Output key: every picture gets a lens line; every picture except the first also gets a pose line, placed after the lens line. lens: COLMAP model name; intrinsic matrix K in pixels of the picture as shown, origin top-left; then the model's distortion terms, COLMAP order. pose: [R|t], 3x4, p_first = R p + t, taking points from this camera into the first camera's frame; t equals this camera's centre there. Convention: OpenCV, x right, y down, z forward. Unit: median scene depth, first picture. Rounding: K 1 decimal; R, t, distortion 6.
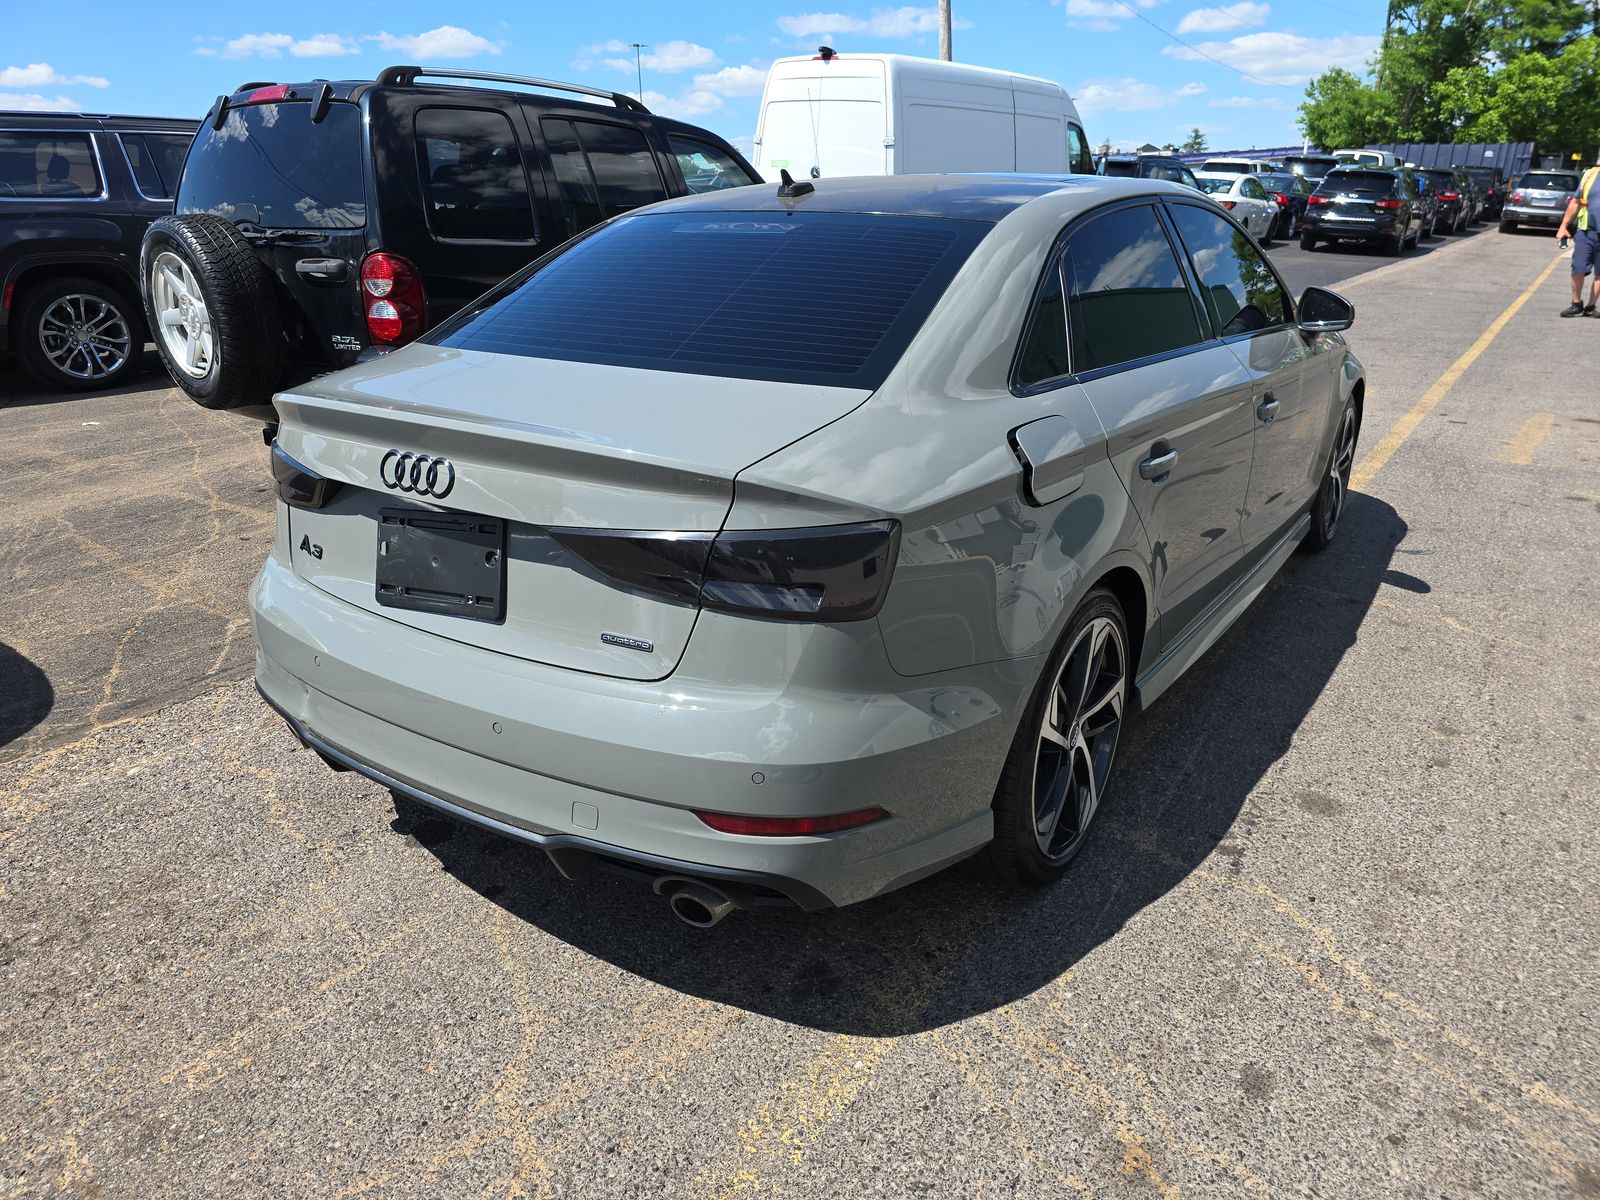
lens RADIAL K [[1082.4, 0, 775.4], [0, 1082.4, 579.4], [0, 0, 1]] dist [0.058543, -0.055122]
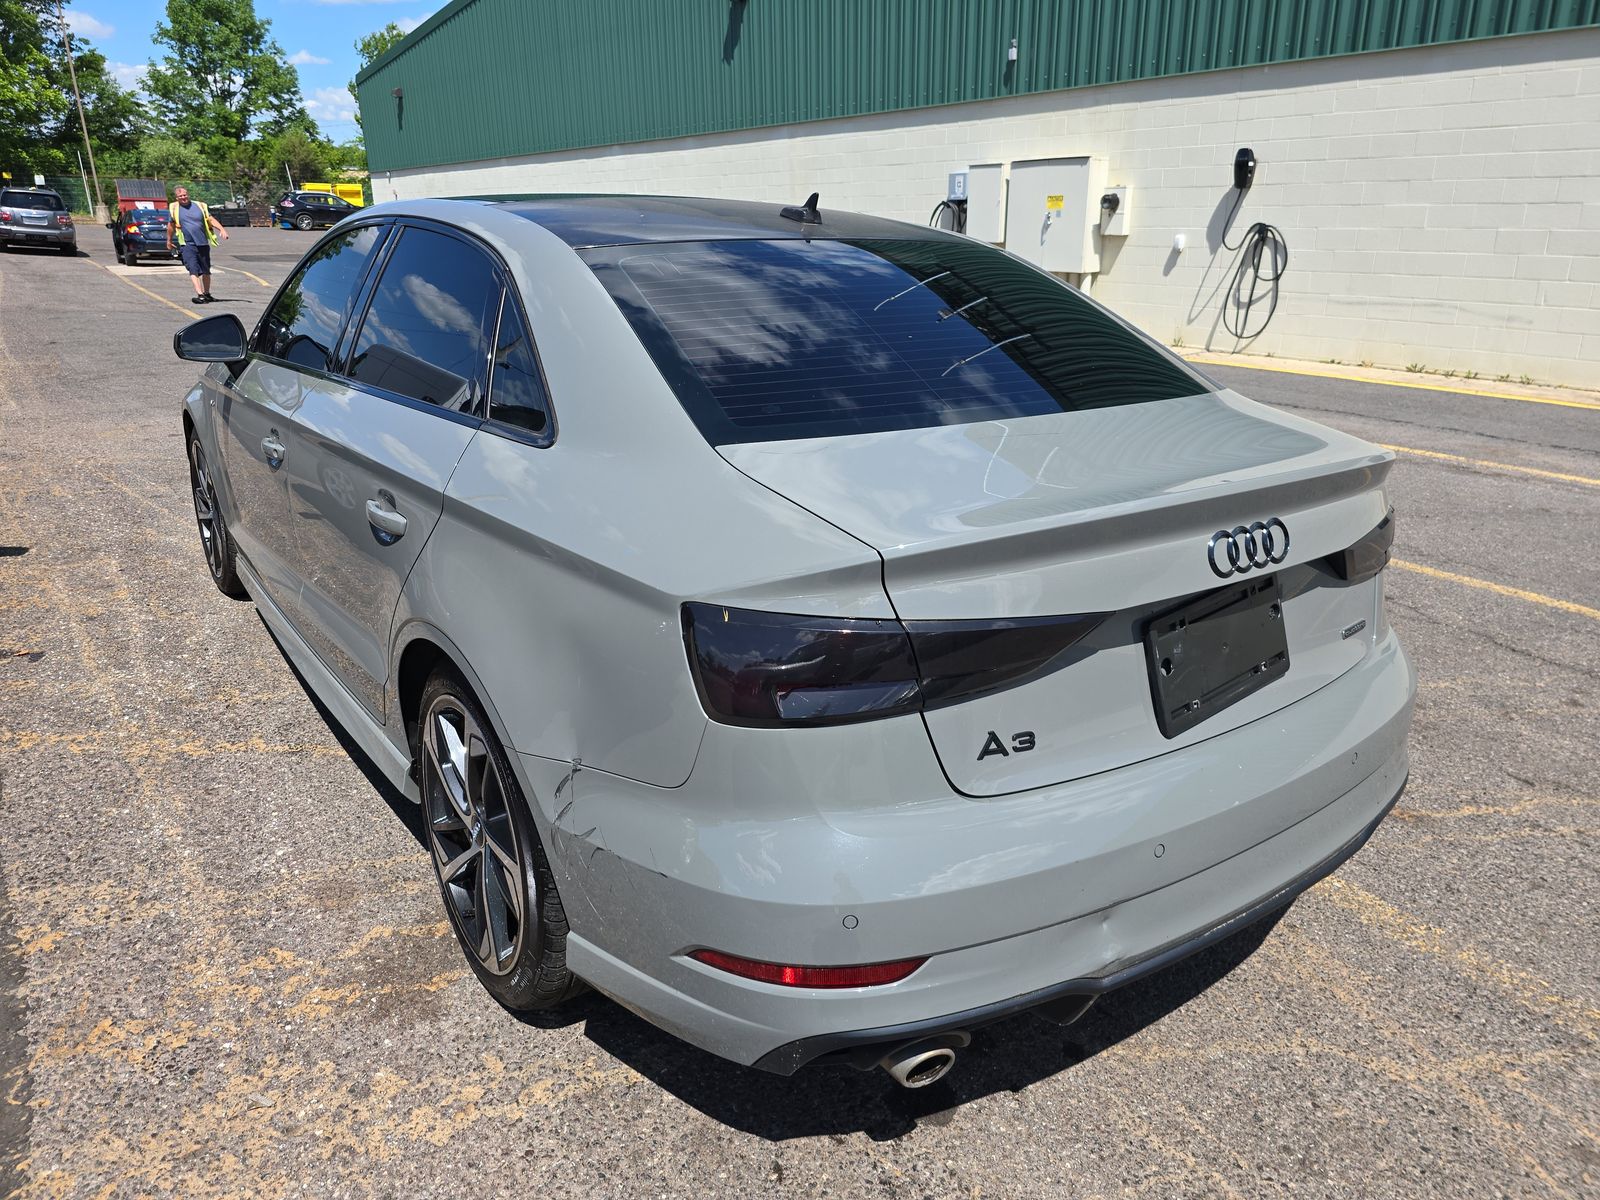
lens RADIAL K [[1091.8, 0, 805.6], [0, 1091.8, 593.0], [0, 0, 1]] dist [0.043276, -0.044685]
pose [[0.322642, -0.284985, 0.902599, -0.541806], [0.289562, 0.937596, 0.192528, -0.145535], [-0.901142, 0.199240, 0.385029, 0.435718]]
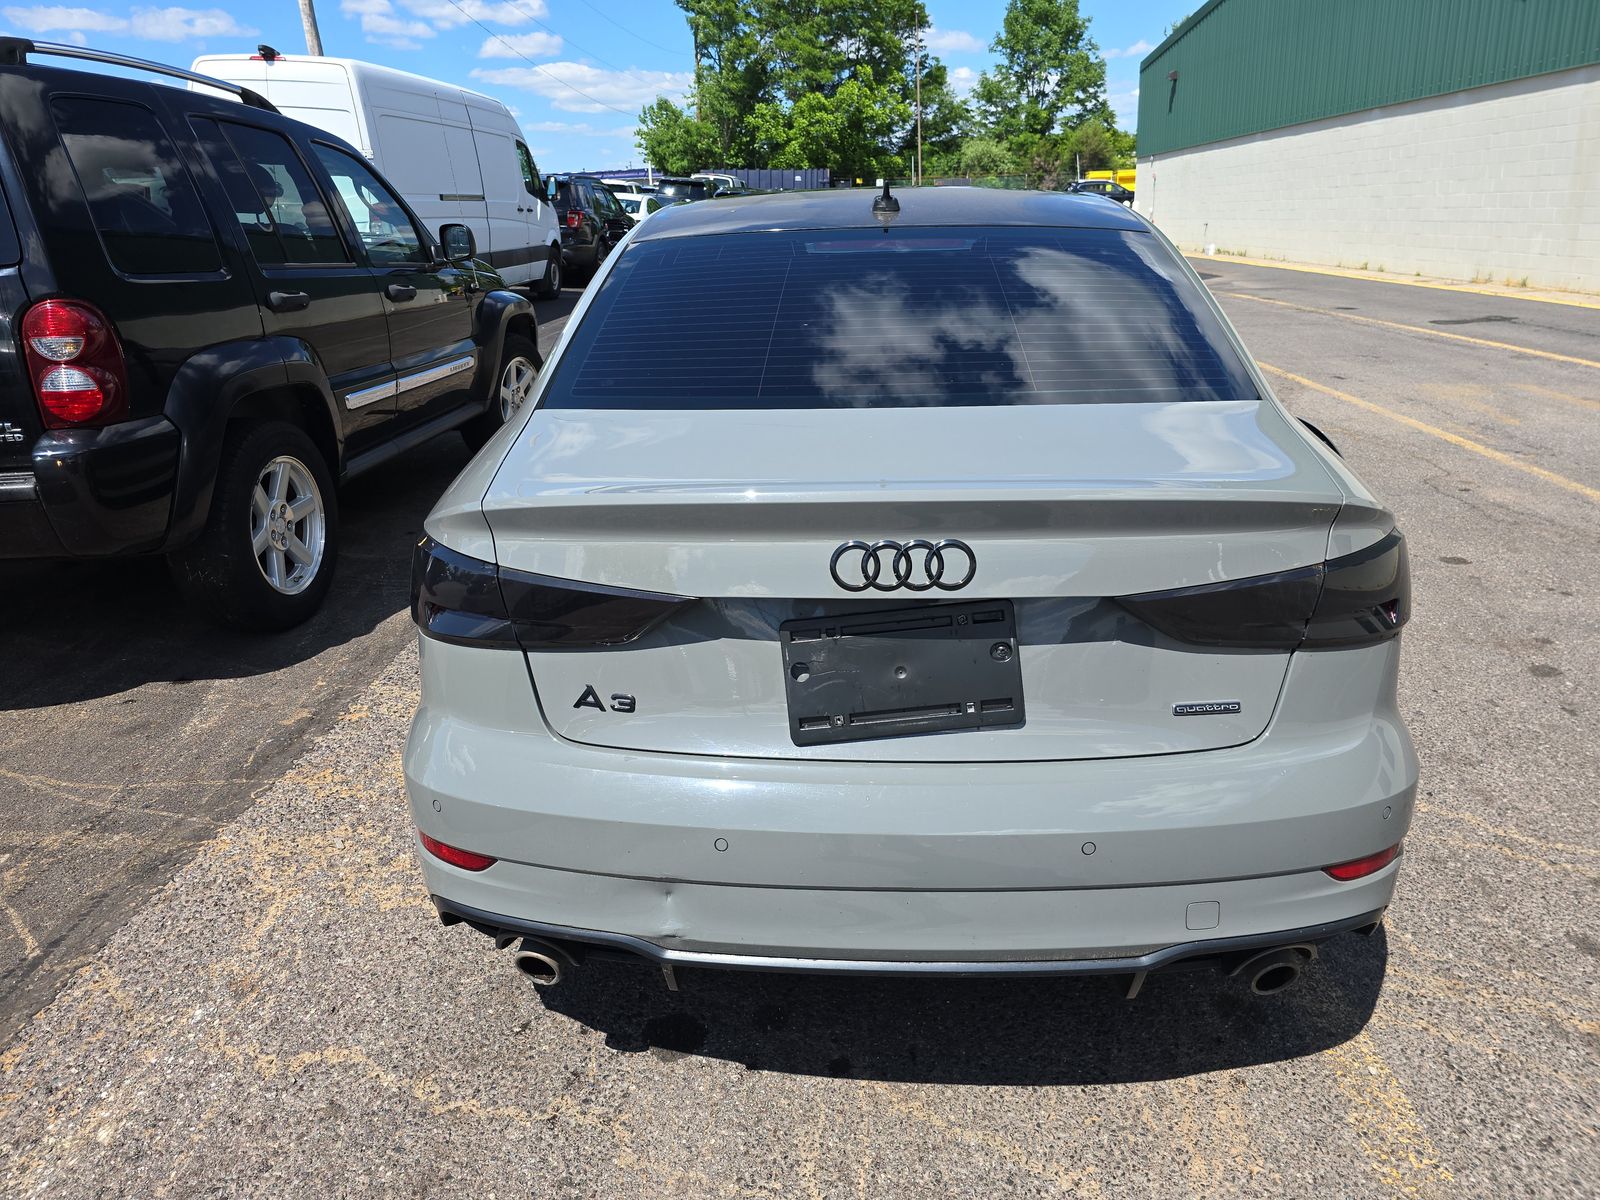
lens RADIAL K [[1093.3, 0, 792.9], [0, 1093.3, 585.8], [0, 0, 1]] dist [0.052638, -0.053420]
pose [[0.842869, -0.181844, 0.506463, -0.350290], [0.188510, 0.981312, 0.038612, -0.056335], [-0.504020, 0.062929, 0.861397, 0.160600]]
